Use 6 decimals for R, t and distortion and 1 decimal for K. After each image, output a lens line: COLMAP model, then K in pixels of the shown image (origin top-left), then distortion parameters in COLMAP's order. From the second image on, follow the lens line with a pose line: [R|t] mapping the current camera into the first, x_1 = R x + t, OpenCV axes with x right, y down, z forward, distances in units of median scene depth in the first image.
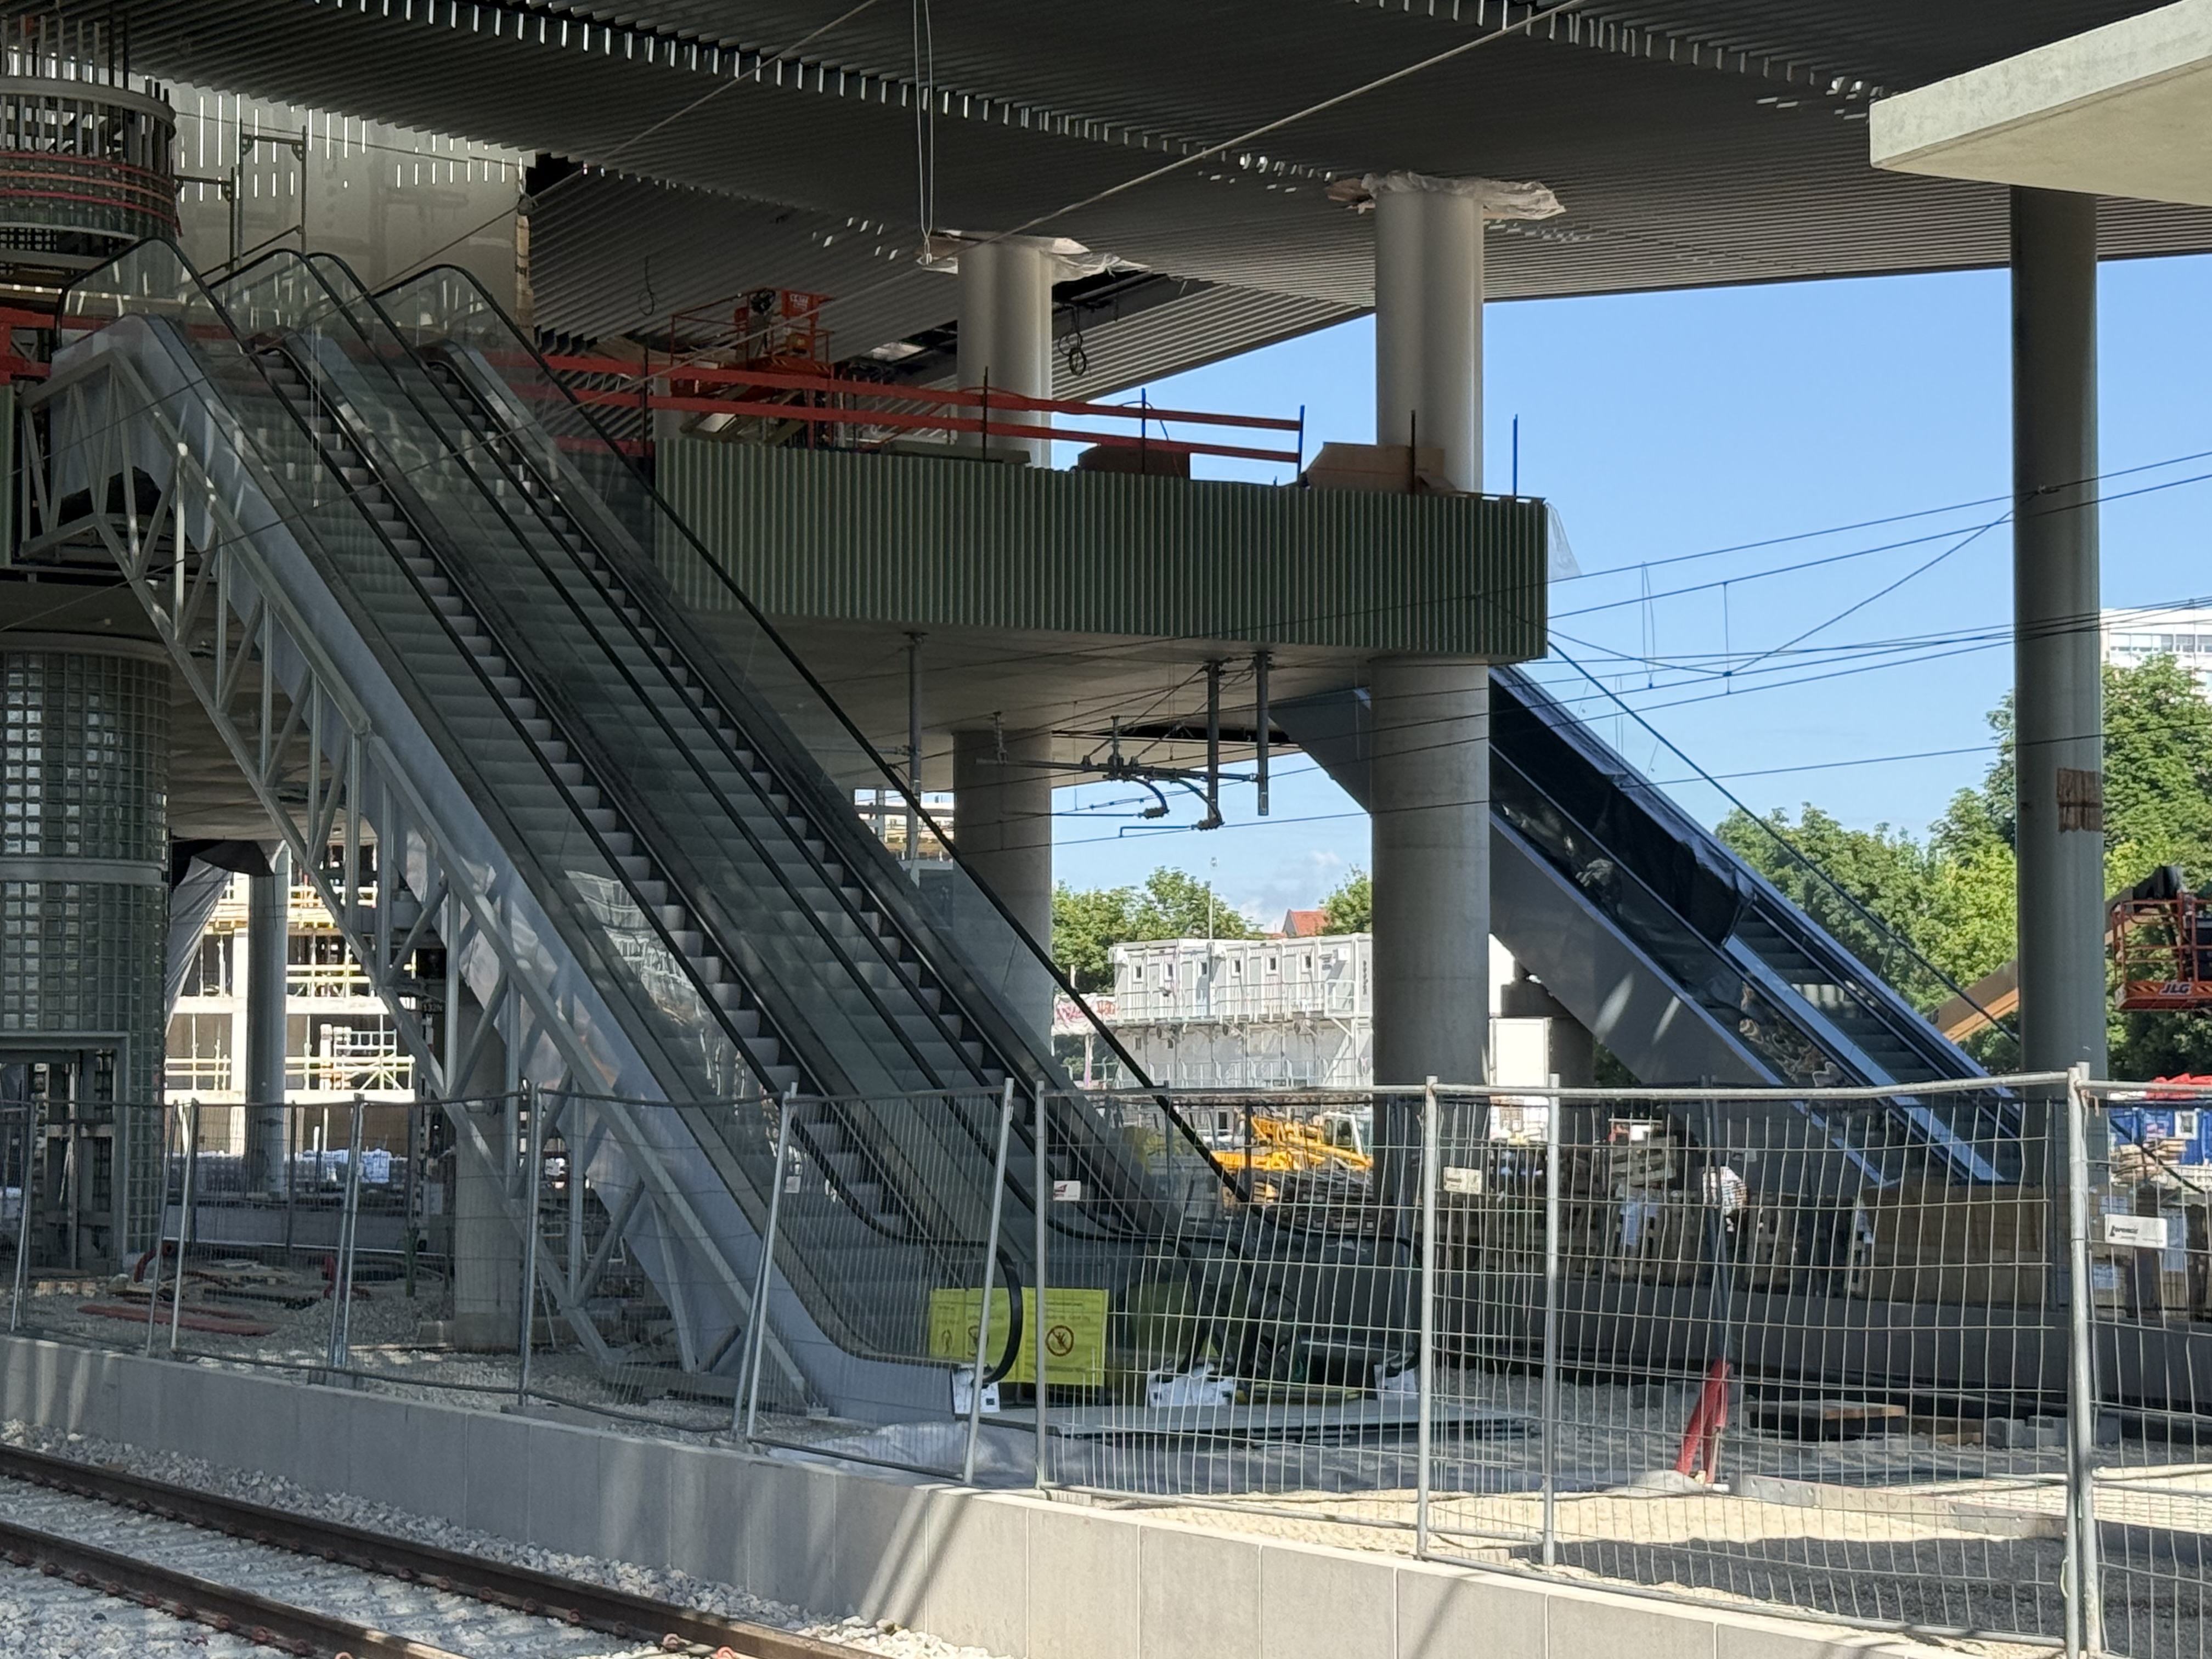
lens RADIAL K [[4802.4, 0, 1203.5], [0, 4802.4, 823.9], [0, 0, 1]] dist [0.153904, 0.186134]
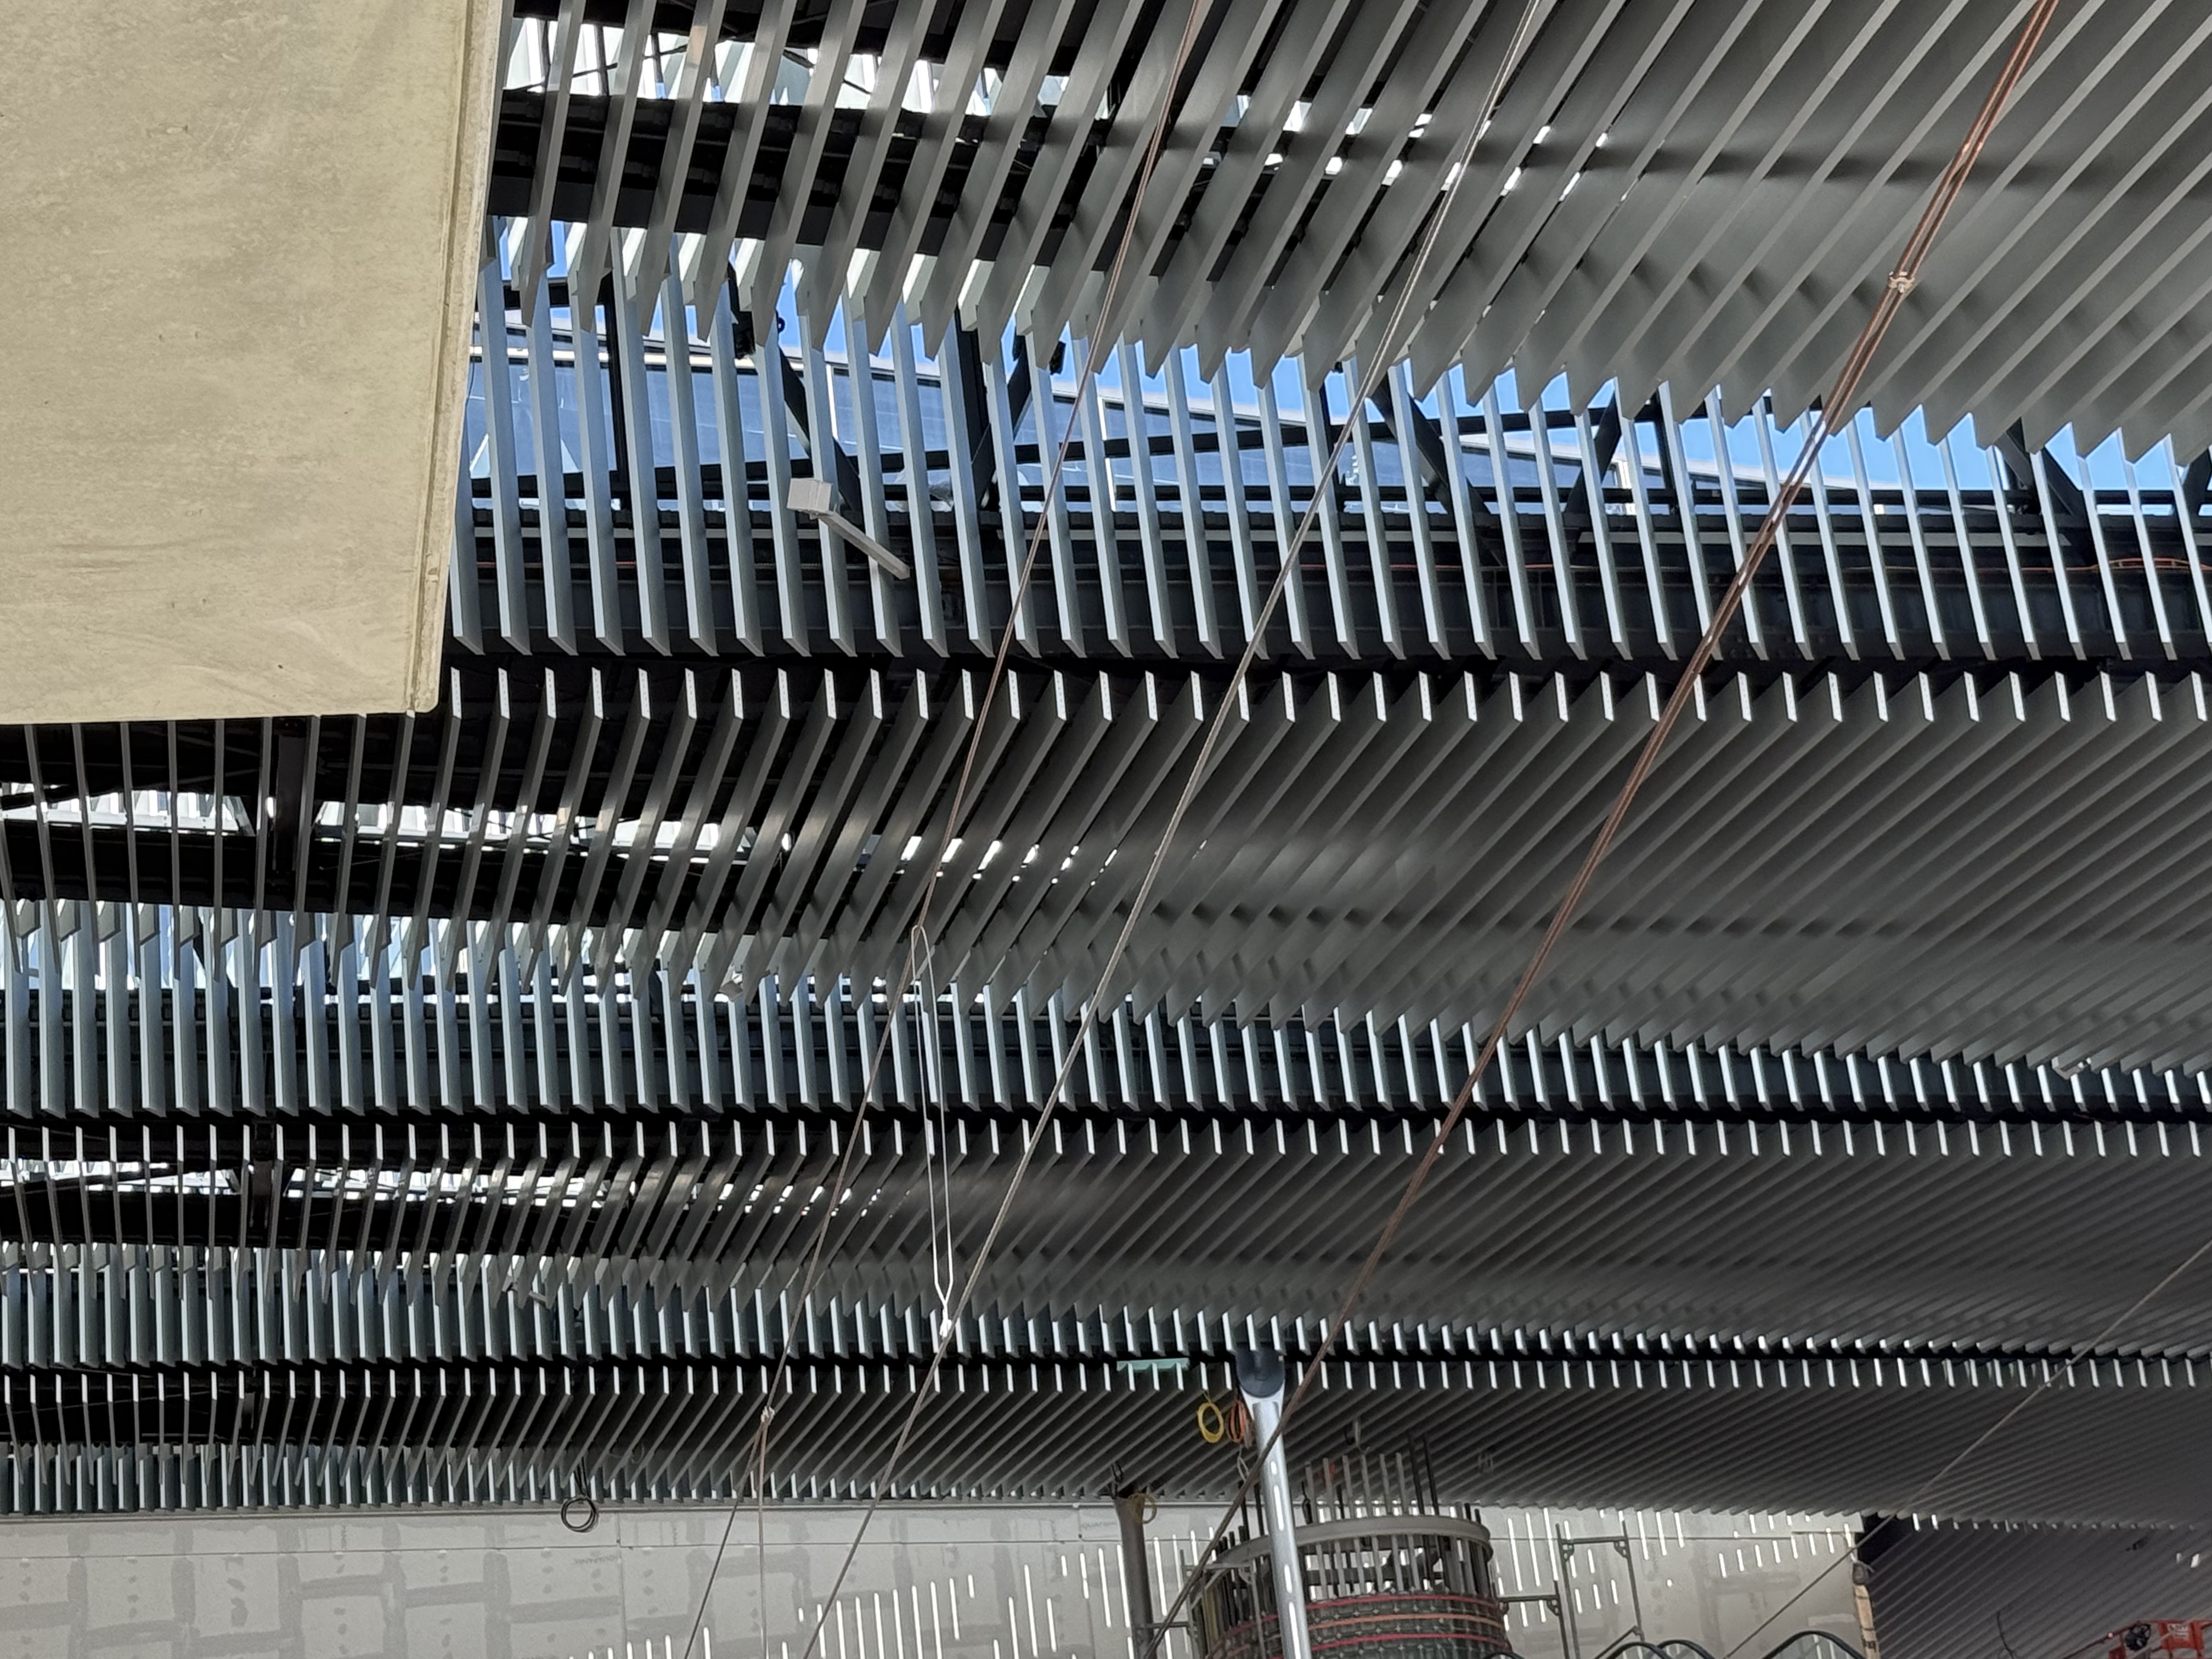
lens RADIAL K [[4627.5, 0, 1045.2], [0, 4627.5, 821.9], [0, 0, 1]] dist [0.153364, -0.042046]
pose [[0.943878, -0.212463, -0.252891, -0.033733], [0.125986, 0.939356, -0.318964, 0.002944], [0.305322, 0.269202, 0.913405, 0.101979]]
